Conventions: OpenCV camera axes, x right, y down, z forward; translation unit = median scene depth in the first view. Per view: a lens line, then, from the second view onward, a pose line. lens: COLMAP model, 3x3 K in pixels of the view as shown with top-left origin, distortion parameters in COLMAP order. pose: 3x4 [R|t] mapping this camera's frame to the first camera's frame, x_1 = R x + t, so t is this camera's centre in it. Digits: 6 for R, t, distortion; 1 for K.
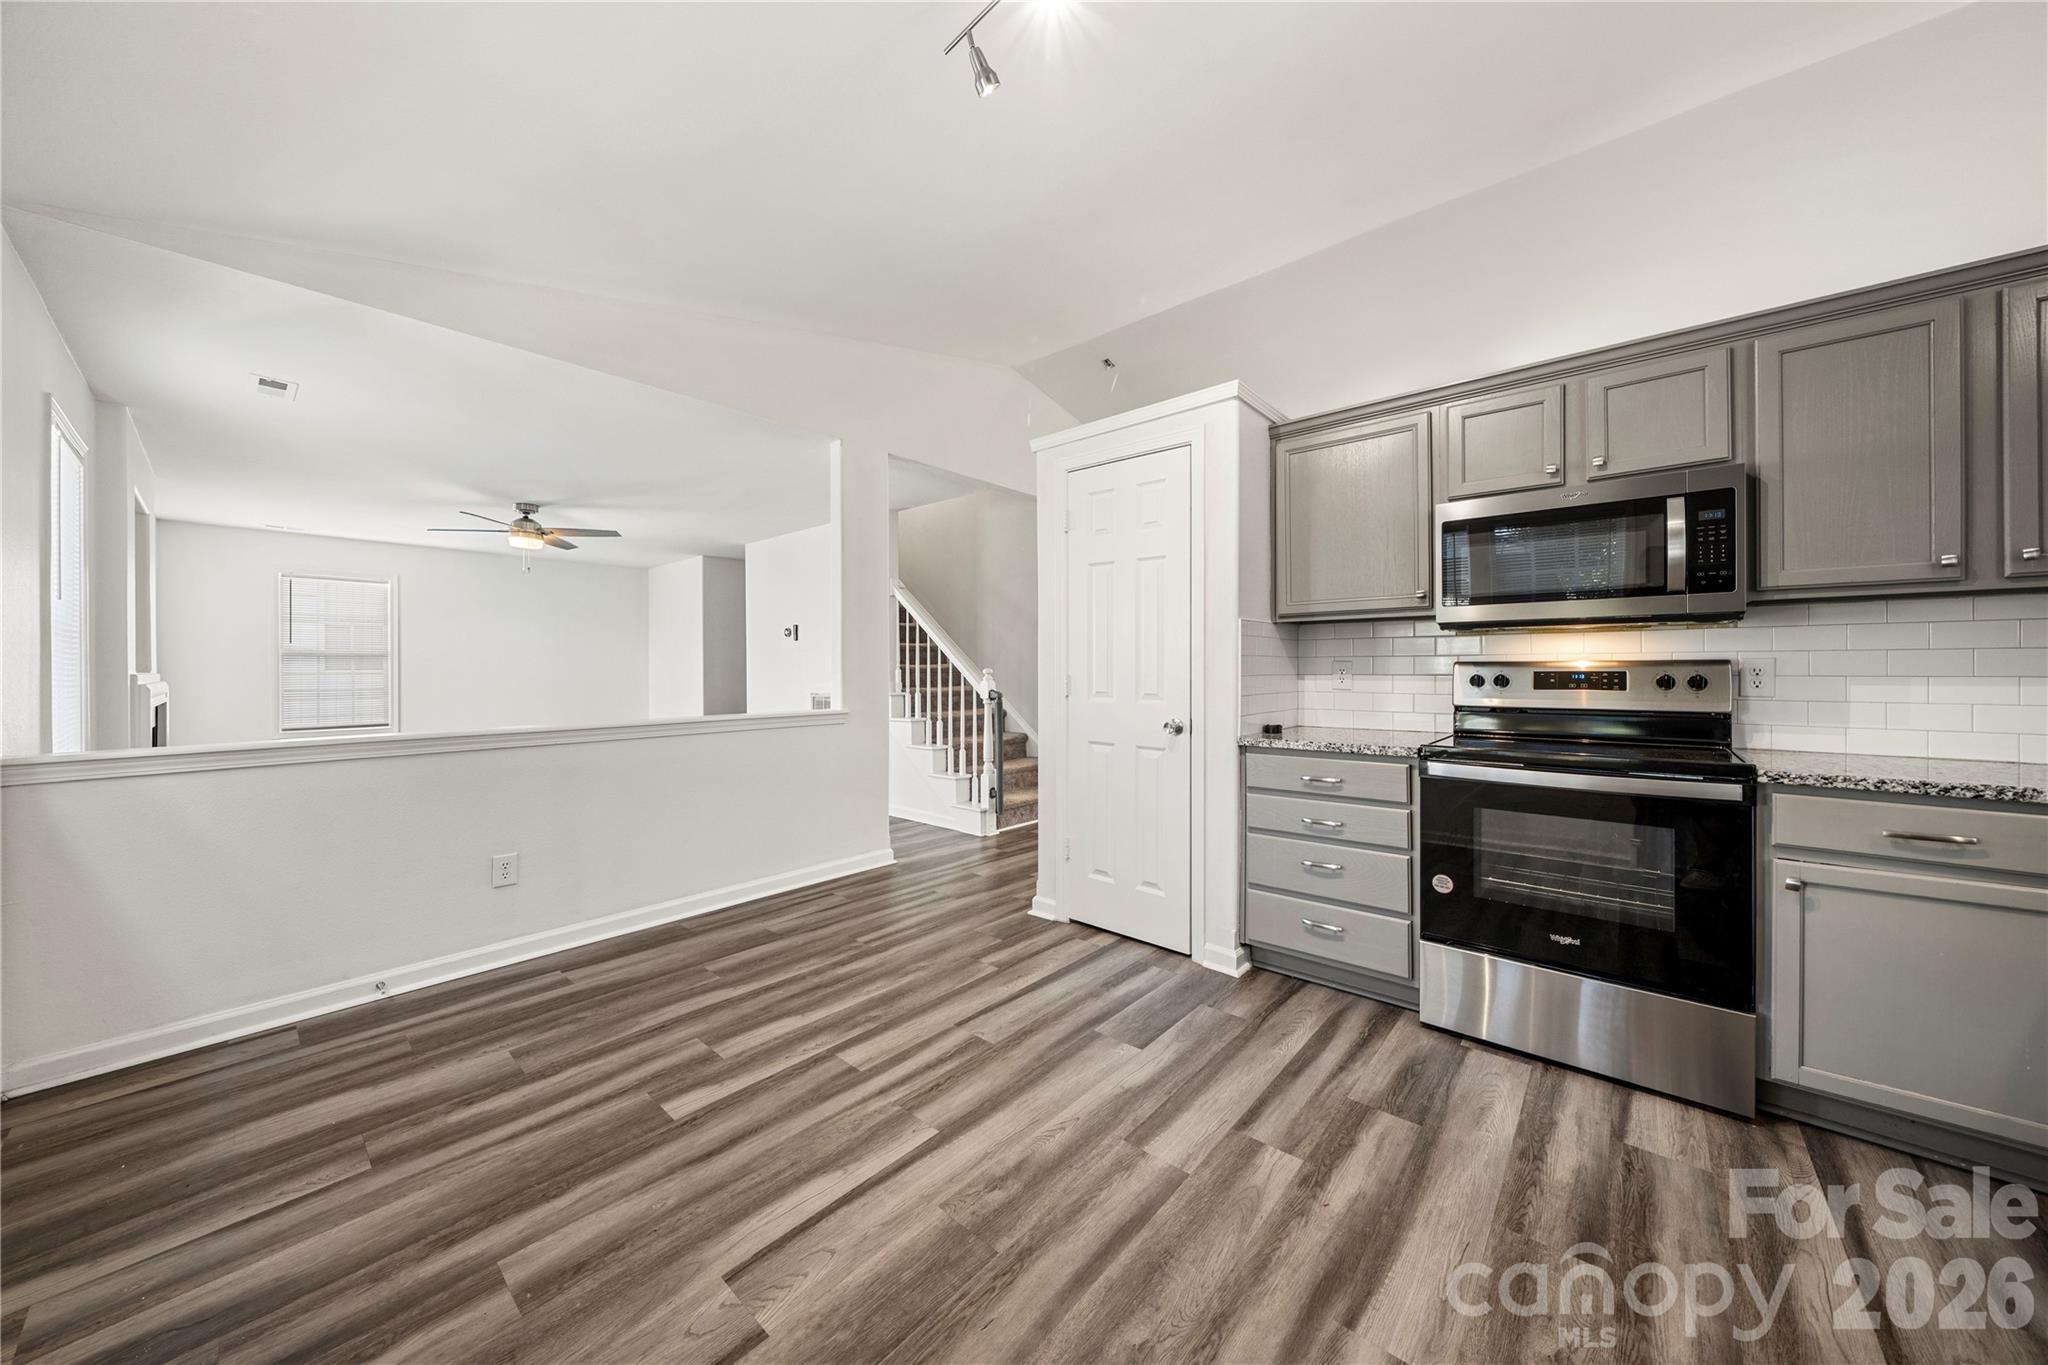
lens RADIAL K [[707.0, 0, 1020.1], [0, 707.0, 668.4], [0, 0, 1]] dist [-0.000409, 0.000004]
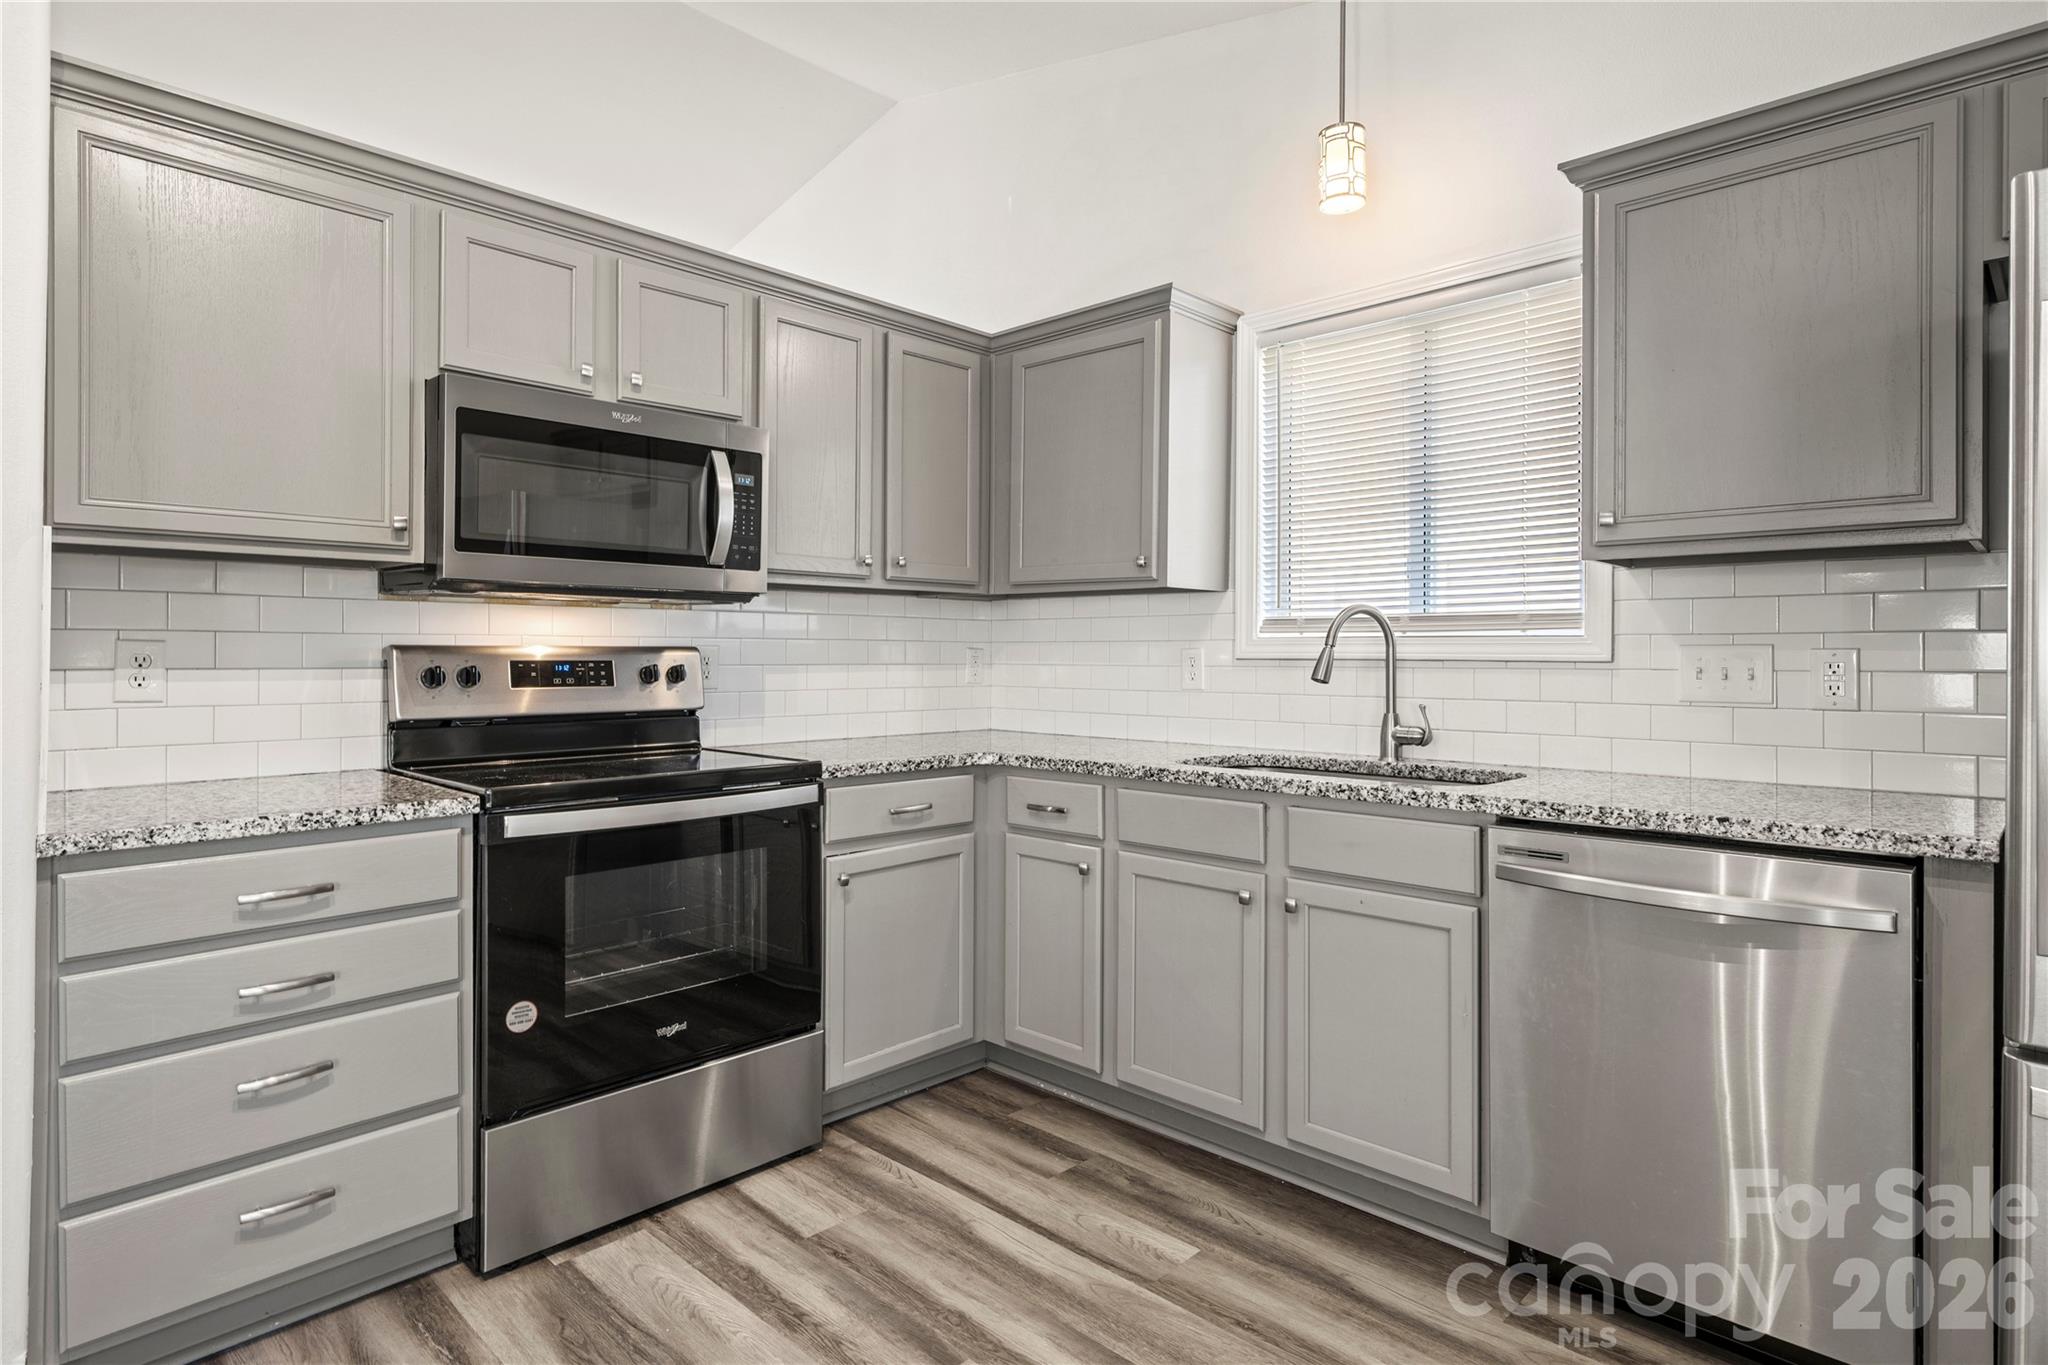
lens RADIAL K [[1078.9, 0, 1021.6], [0, 1078.9, 656.9], [0, 0, 1]] dist [0.001038, -0.000206]
pose [[0.050364, 0.001339, 0.998730, -0.292836], [-0.002092, 0.999997, -0.001236, 0.000616], [-0.998729, -0.002027, 0.050367, 0.532796]]
